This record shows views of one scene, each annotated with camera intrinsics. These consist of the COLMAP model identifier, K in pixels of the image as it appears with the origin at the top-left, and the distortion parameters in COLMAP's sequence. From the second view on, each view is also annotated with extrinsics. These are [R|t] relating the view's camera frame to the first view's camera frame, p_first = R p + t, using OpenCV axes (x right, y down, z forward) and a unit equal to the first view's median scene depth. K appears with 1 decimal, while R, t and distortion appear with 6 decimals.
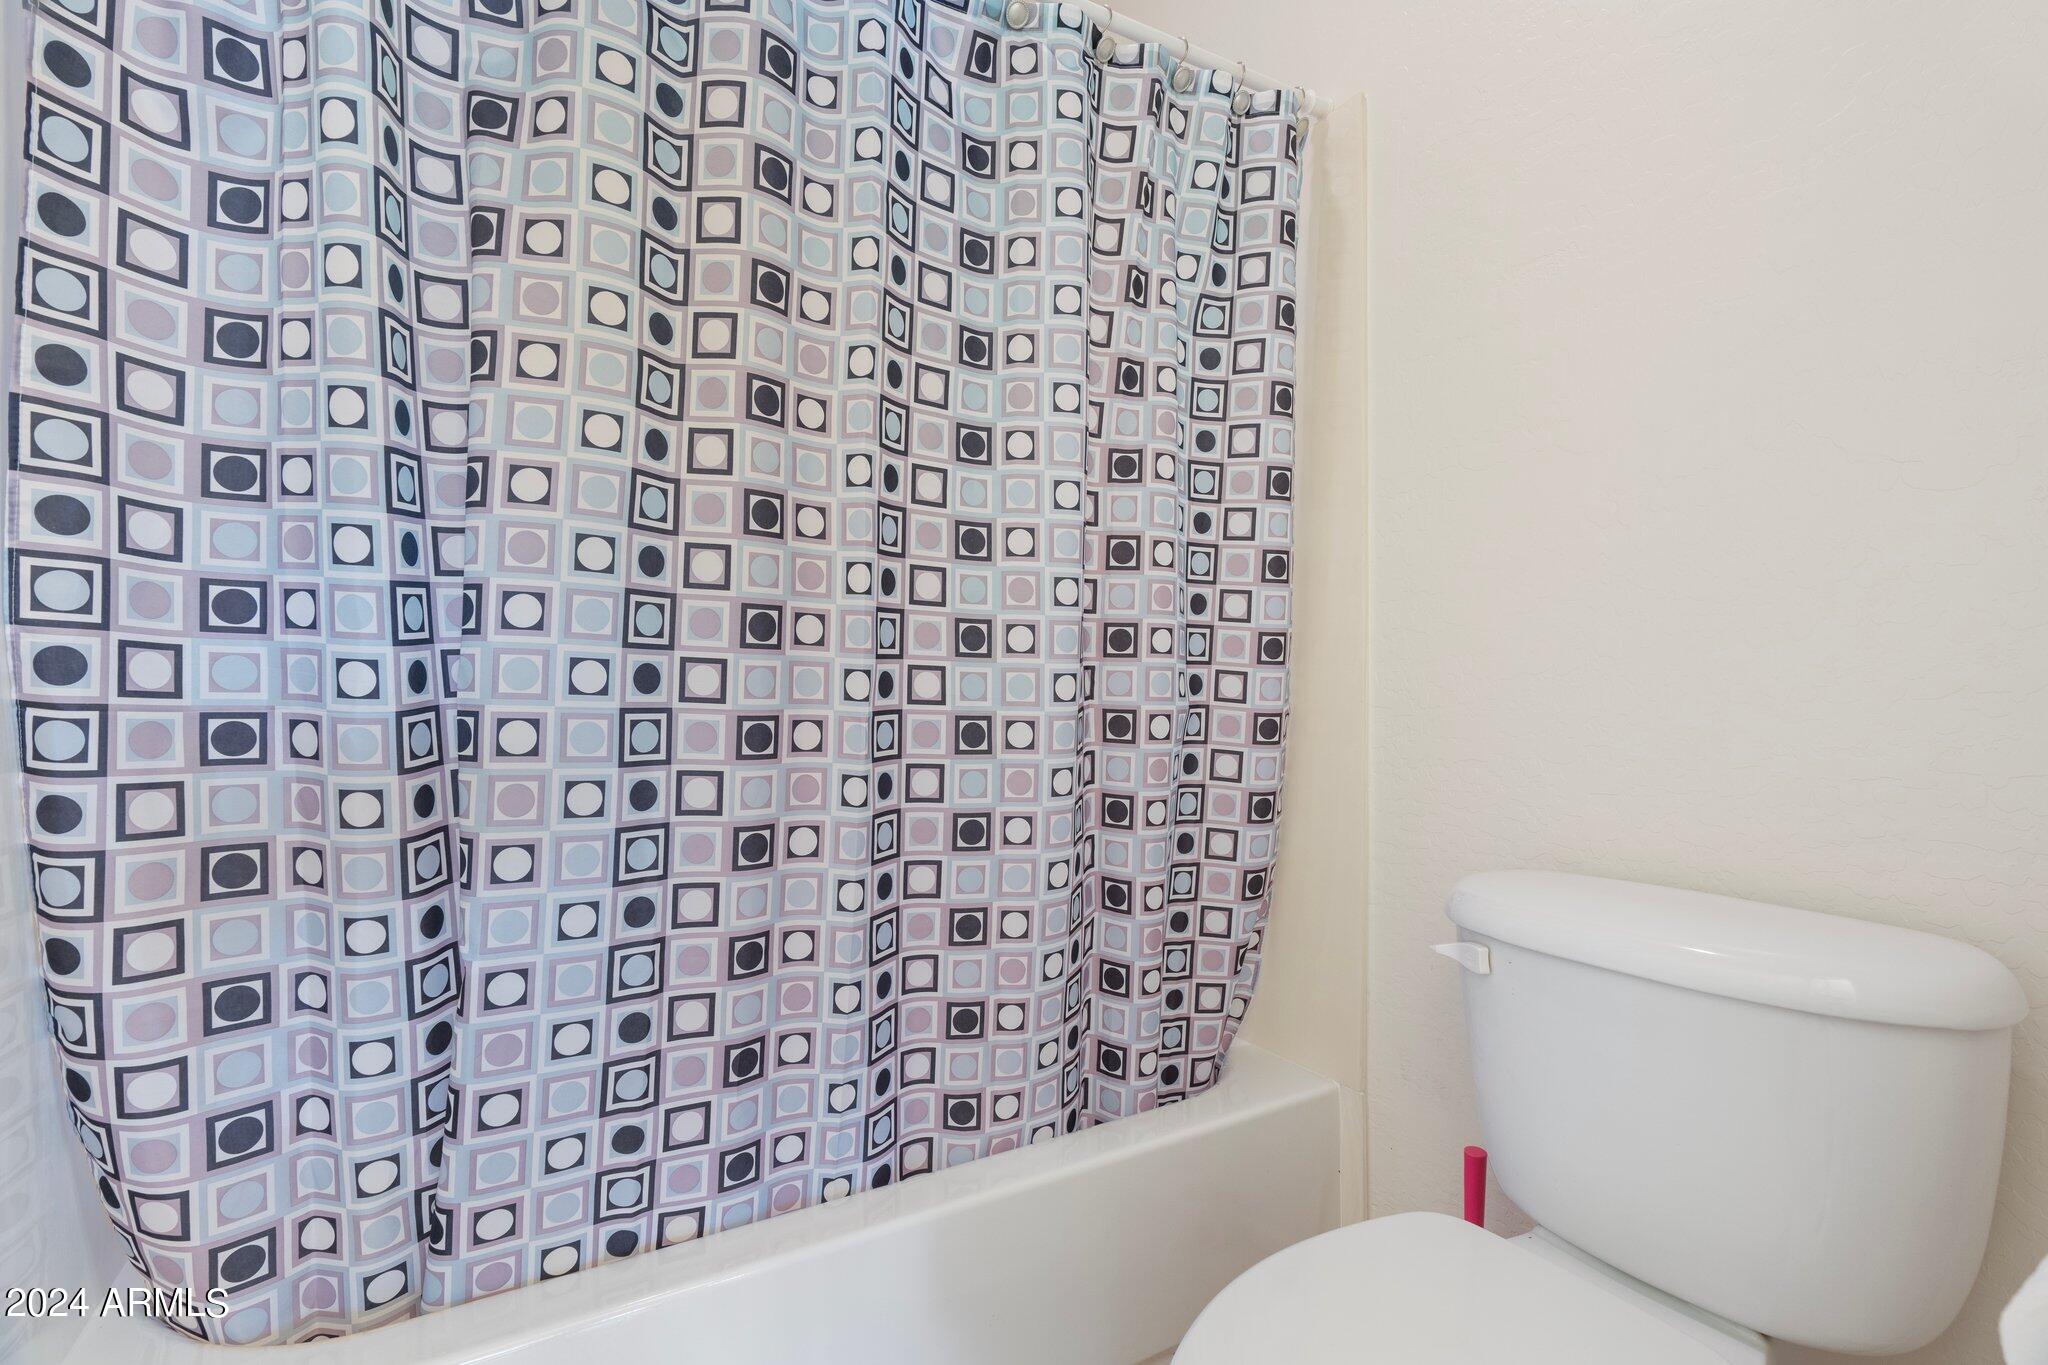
lens RADIAL K [[914.5, 0, 1022.1], [0, 914.5, 692.5], [0, 0, 1]] dist [-0.010414, 0.003857]
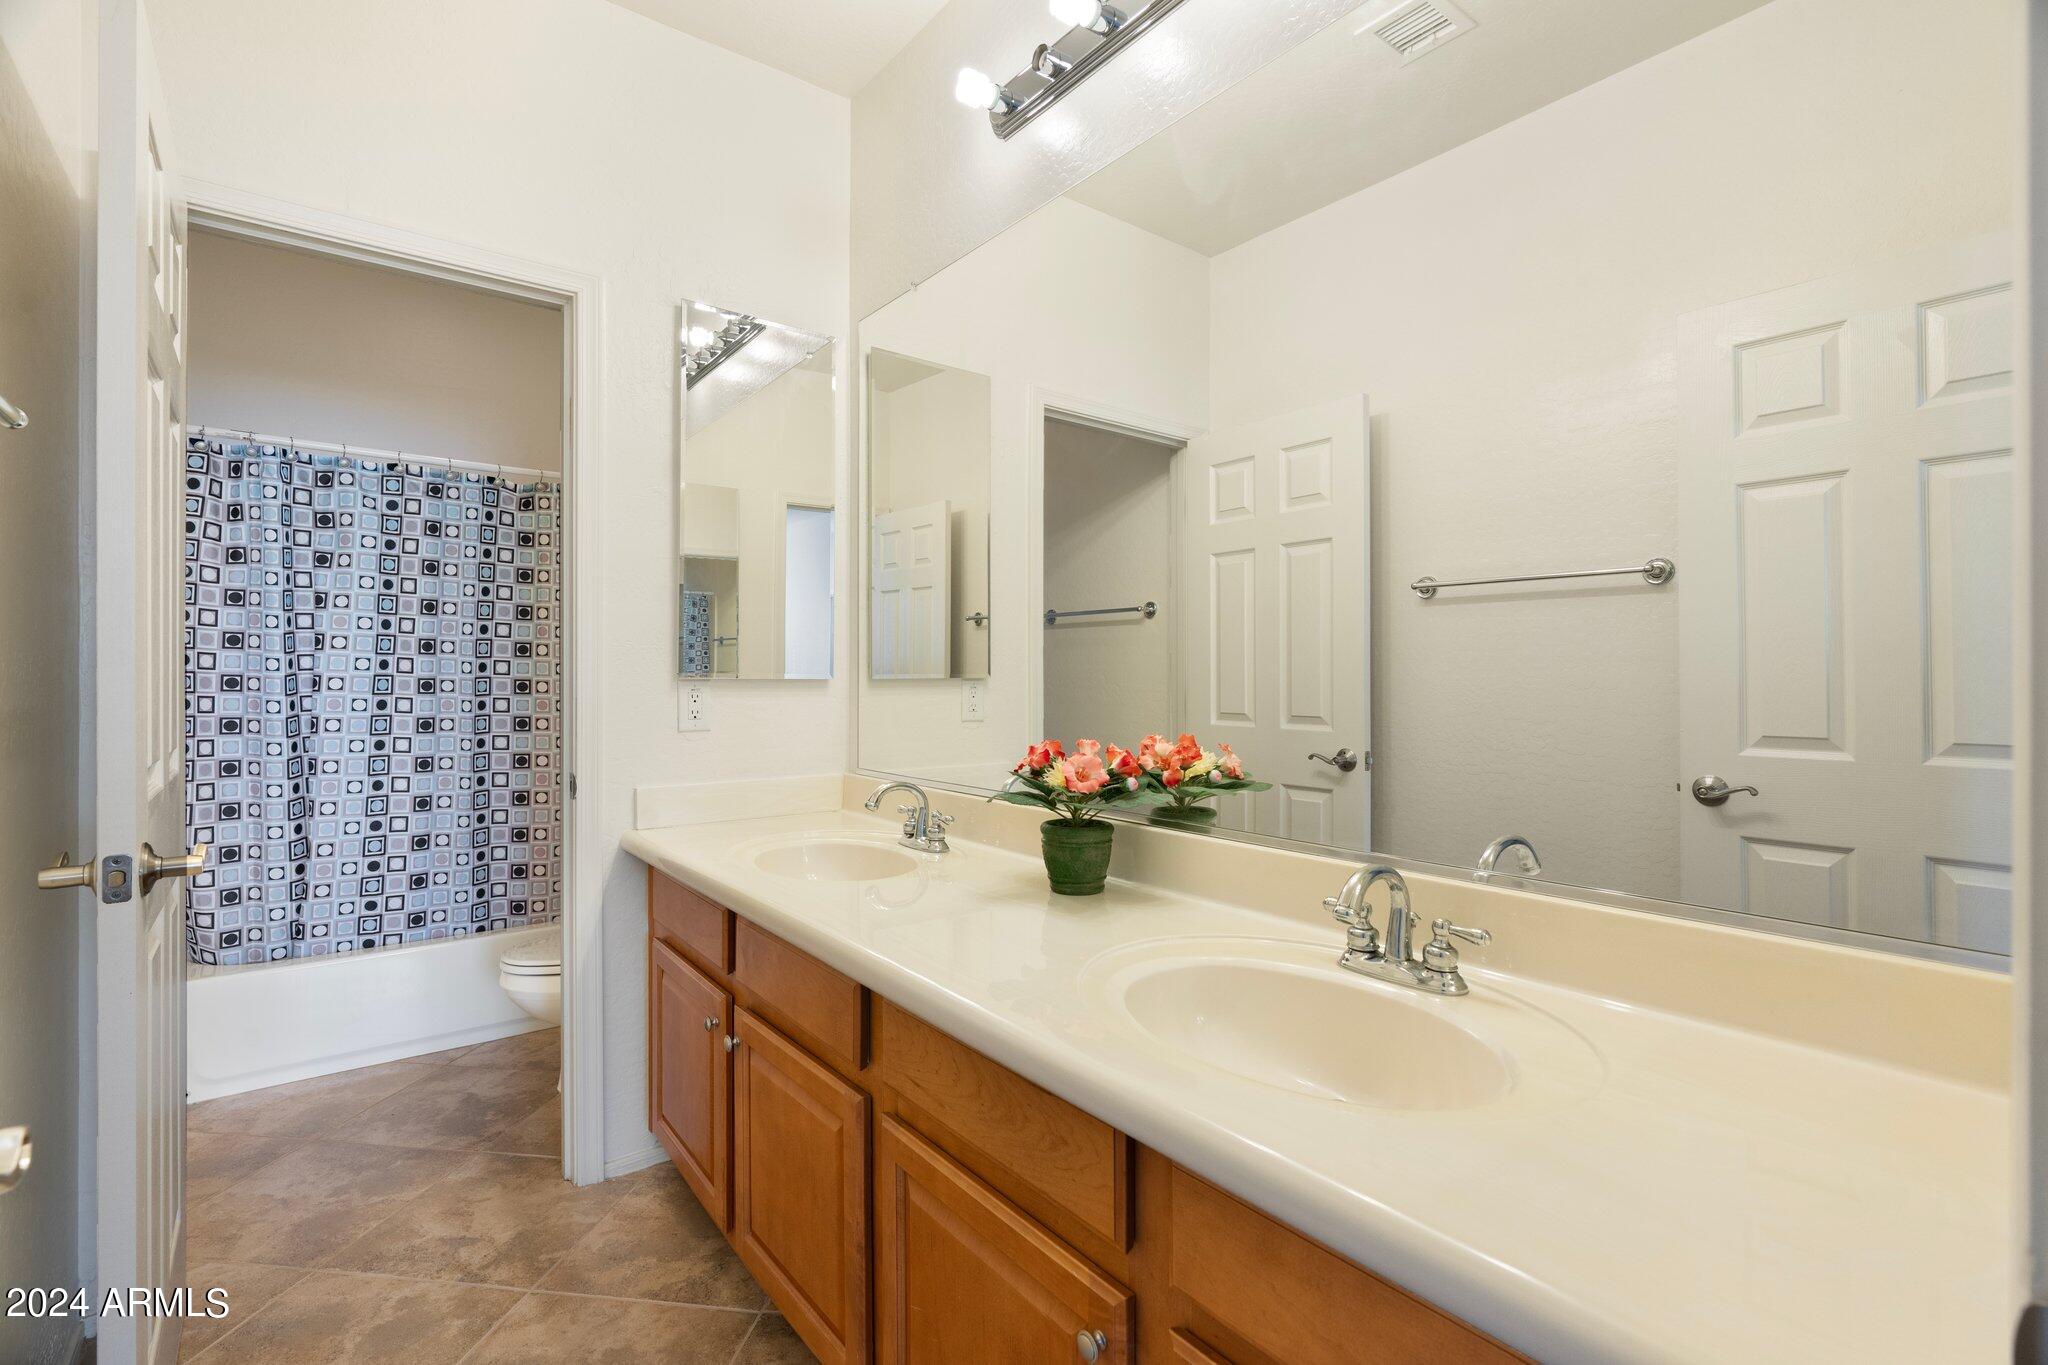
lens RADIAL K [[914.5, 0, 1026.8], [0, 914.5, 670.5], [0, 0, 1]] dist [-0.010414, 0.003857]
pose [[0.990895, 0.005146, 0.134536, 1.315271], [-0.003630, 0.999927, -0.011511, -0.241401], [-0.134585, 0.010918, 0.990842, -2.283522]]
